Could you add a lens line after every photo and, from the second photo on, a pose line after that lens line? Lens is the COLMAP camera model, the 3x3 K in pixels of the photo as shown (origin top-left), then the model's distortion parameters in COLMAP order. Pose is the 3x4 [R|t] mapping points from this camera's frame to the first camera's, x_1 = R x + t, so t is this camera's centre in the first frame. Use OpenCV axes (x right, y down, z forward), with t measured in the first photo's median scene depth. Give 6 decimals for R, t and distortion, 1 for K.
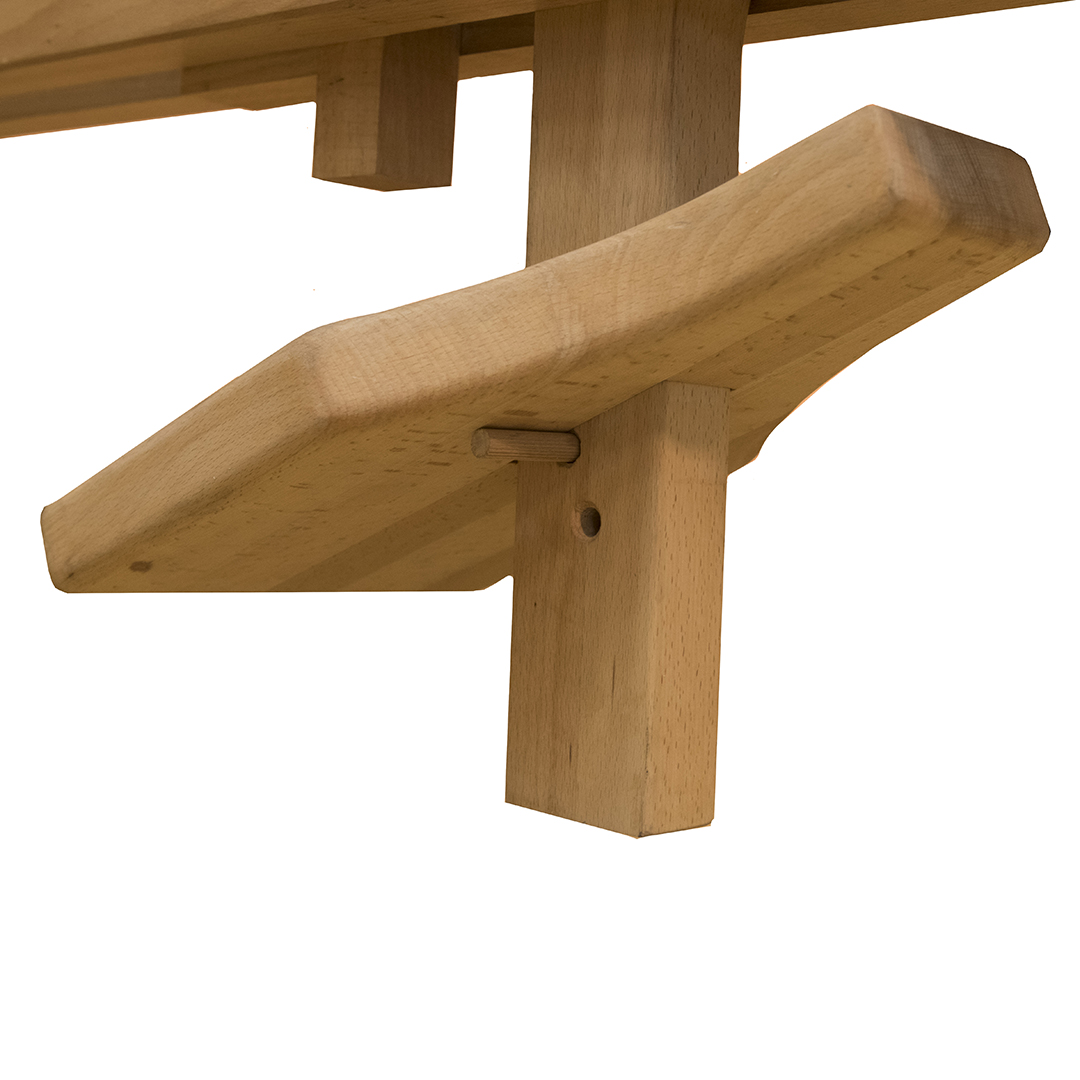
lens RADIAL K [[1828.8, 0, 540.0], [0, 1828.8, 540.0], [0, 0, 1]] dist [-0.046120, -0.115752]
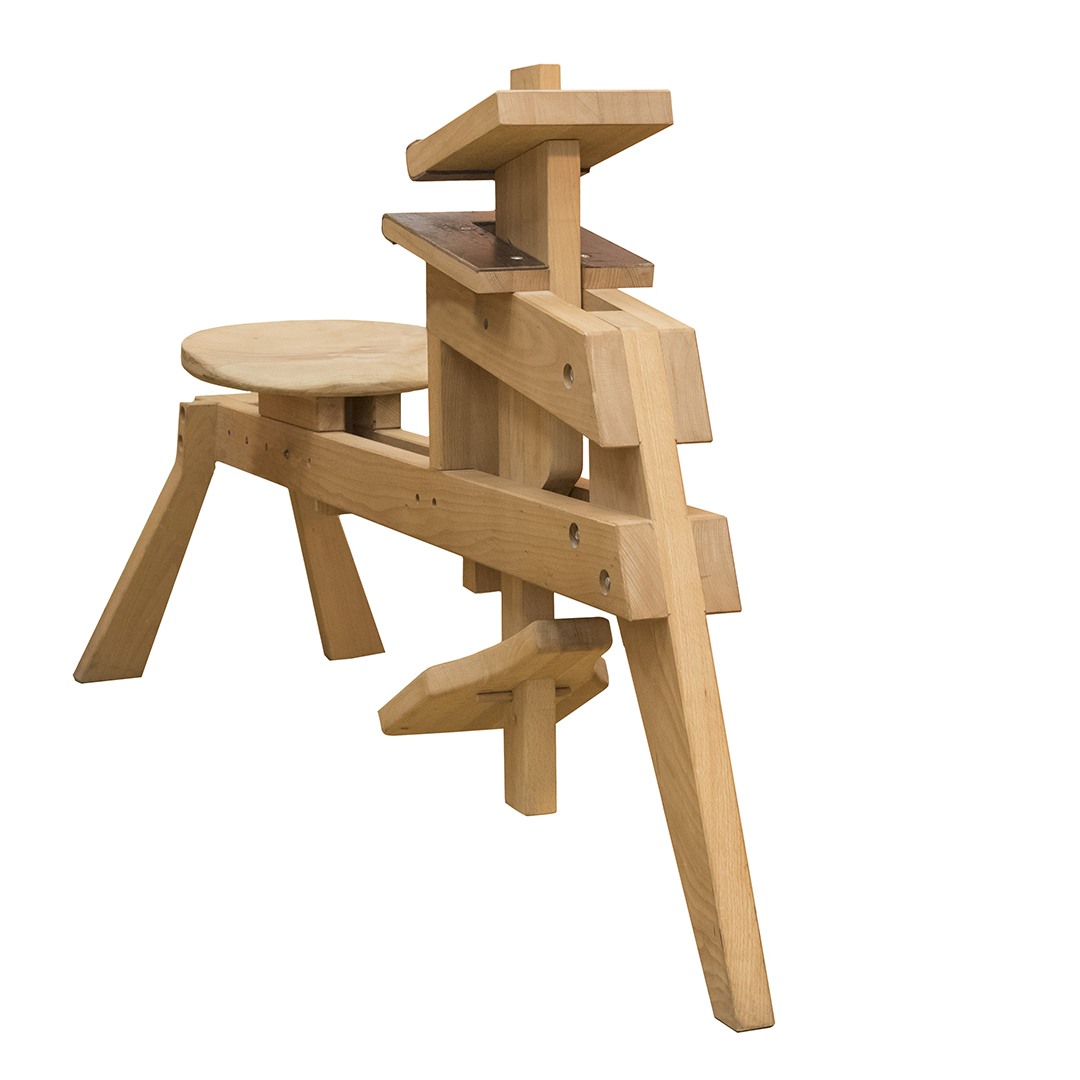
lens RADIAL K [[2595.8, 0, 540.0], [0, 2595.8, 540.0], [0, 0, 1]] dist [0.001268, 0.133653]
pose [[0.897756, -0.017424, -0.440148, 2.146976], [0.043243, 0.997877, 0.048699, -0.563794], [0.438365, -0.062754, 0.896604, -3.172456]]
